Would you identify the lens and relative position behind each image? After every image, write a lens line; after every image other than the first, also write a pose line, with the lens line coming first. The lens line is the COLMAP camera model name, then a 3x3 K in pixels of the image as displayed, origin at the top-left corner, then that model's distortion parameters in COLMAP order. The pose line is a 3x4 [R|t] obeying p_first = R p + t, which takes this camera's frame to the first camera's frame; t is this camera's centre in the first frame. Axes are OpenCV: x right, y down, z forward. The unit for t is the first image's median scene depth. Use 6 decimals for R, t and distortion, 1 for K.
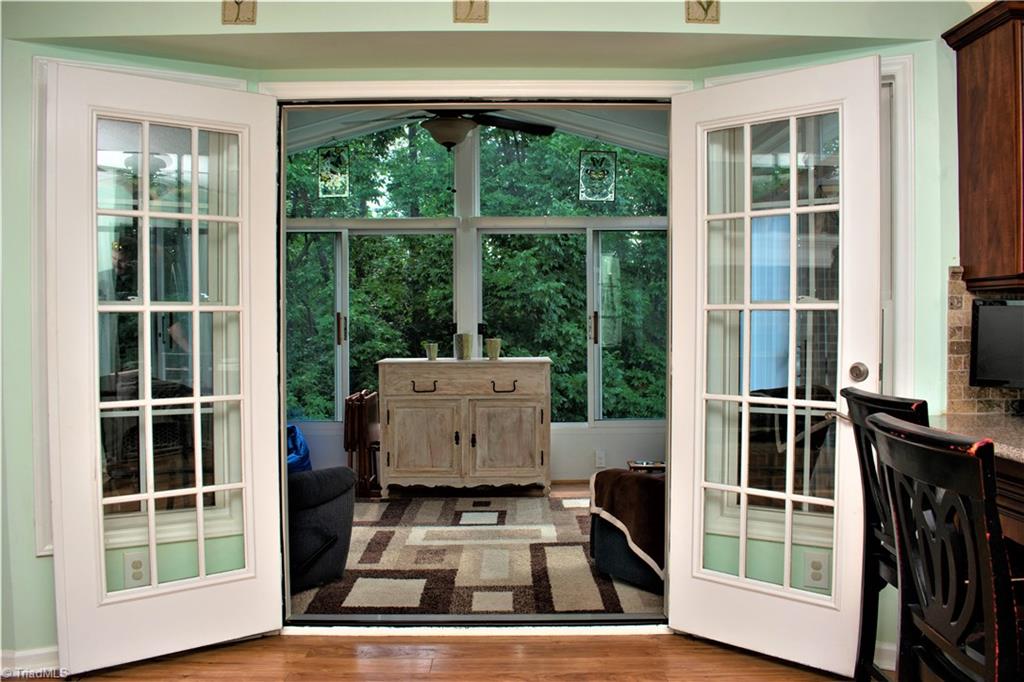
lens RADIAL K [[809.2, 0, 512.0], [0, 809.2, 341.0], [0, 0, 1]] dist [-0.083981, -0.000758]
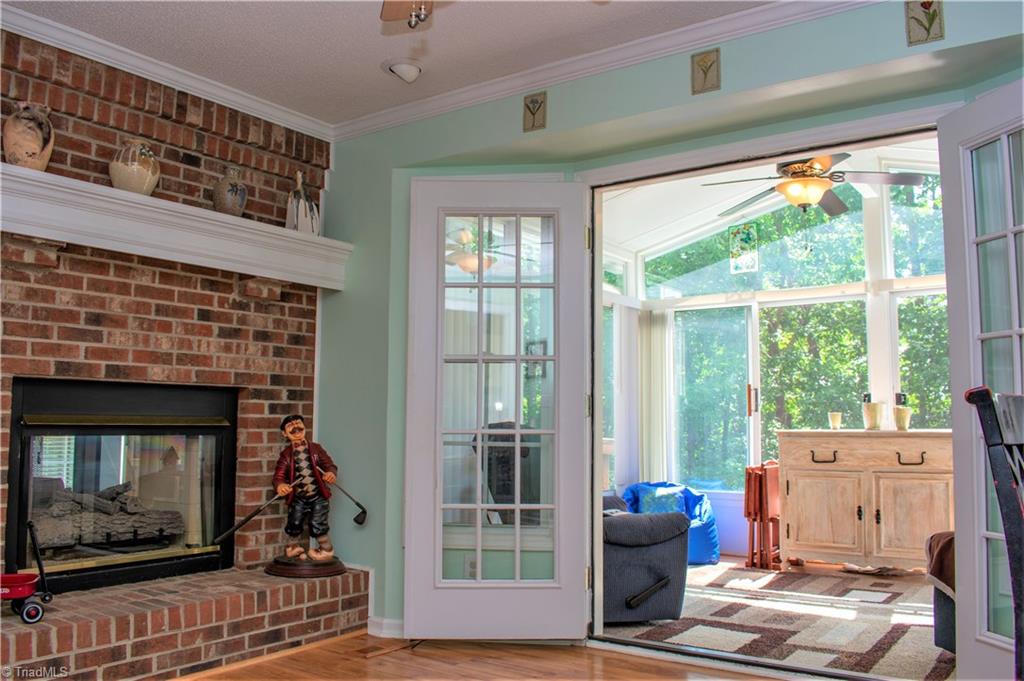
lens RADIAL K [[845.2, 0, 512.0], [0, 845.2, 340.5], [0, 0, 1]] dist [-0.088463, 0.009174]
pose [[0.811685, -0.050617, -0.581898, 0.174269], [-0.019481, 0.993338, -0.113581, 0.038608], [0.583771, 0.103528, 0.805291, -0.029700]]
